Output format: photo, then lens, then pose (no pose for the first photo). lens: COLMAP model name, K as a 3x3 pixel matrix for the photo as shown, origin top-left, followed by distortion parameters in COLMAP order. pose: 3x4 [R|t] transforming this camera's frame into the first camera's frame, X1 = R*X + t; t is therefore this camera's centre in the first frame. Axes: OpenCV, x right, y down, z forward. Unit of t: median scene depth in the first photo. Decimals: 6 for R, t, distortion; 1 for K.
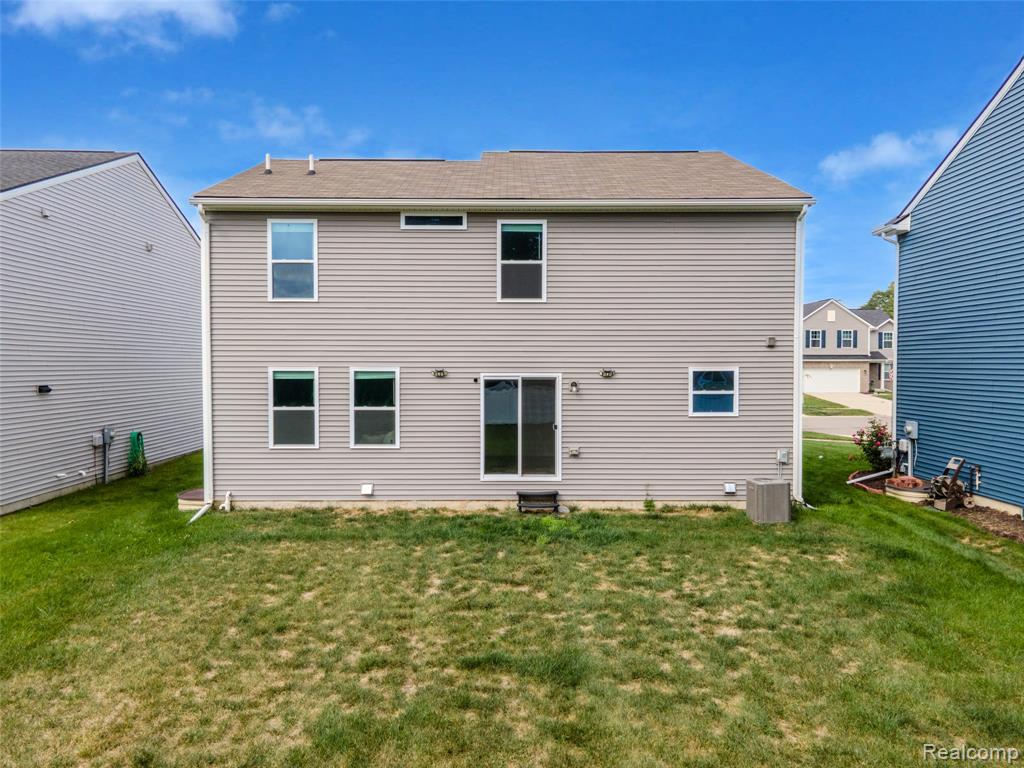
lens RADIAL K [[745.3, 0, 509.1], [0, 745.3, 382.3], [0, 0, 1]] dist [0.026130, 0.021587]
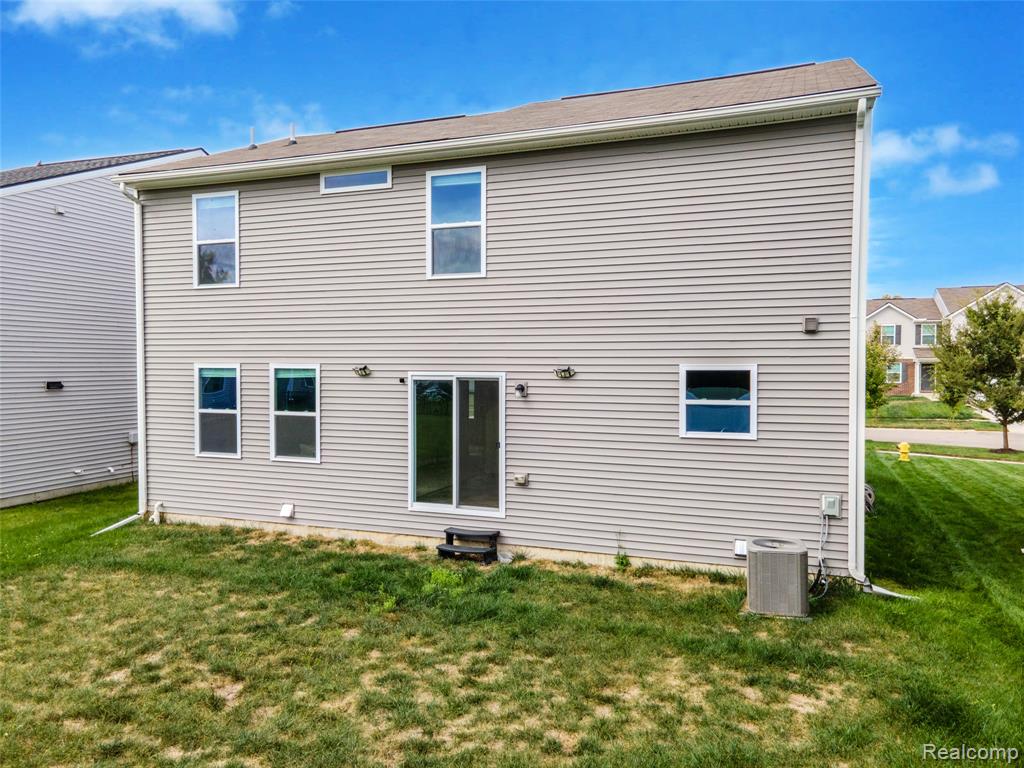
lens RADIAL K [[745.3, 0, 510.7], [0, 745.3, 383.6], [0, 0, 1]] dist [0.026130, 0.021587]
pose [[0.931372, 0.010971, -0.363905, 0.345585], [-0.010019, 0.999940, 0.004503, -0.004280], [0.363932, -0.000548, 0.931425, 0.314384]]
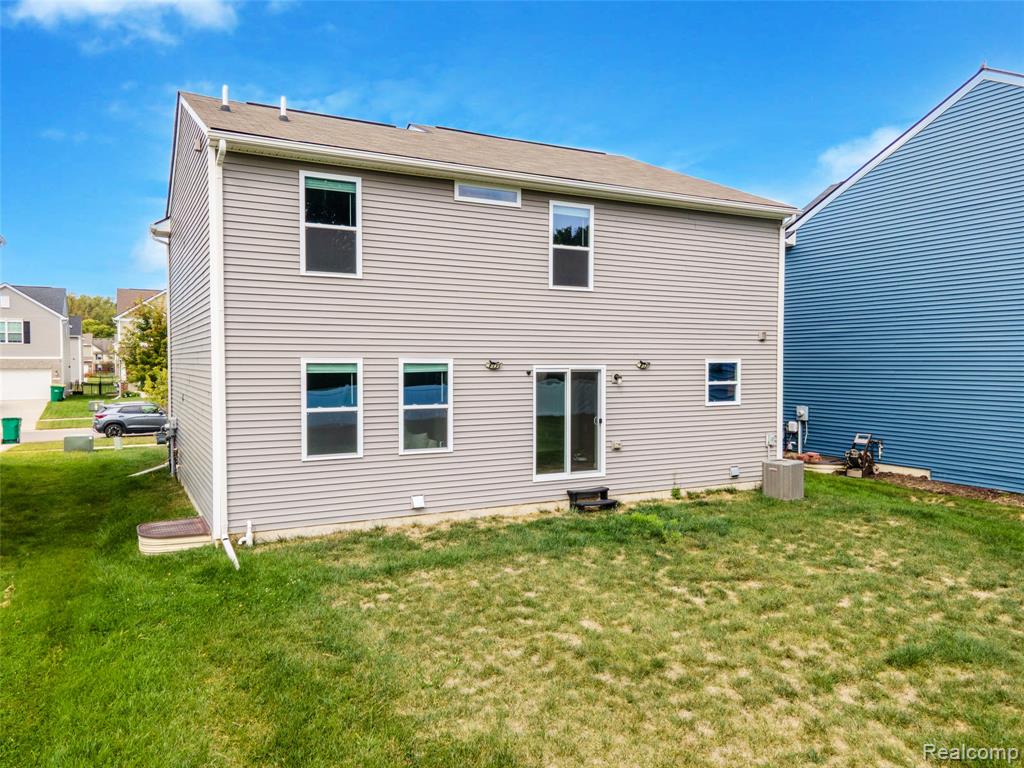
lens RADIAL K [[745.3, 0, 507.5], [0, 745.3, 382.3], [0, 0, 1]] dist [0.026130, 0.021587]
pose [[0.886459, -0.012822, 0.462629, -0.494020], [0.012429, 0.999915, 0.003896, 0.004863], [-0.462639, 0.002297, 0.886544, 0.198395]]
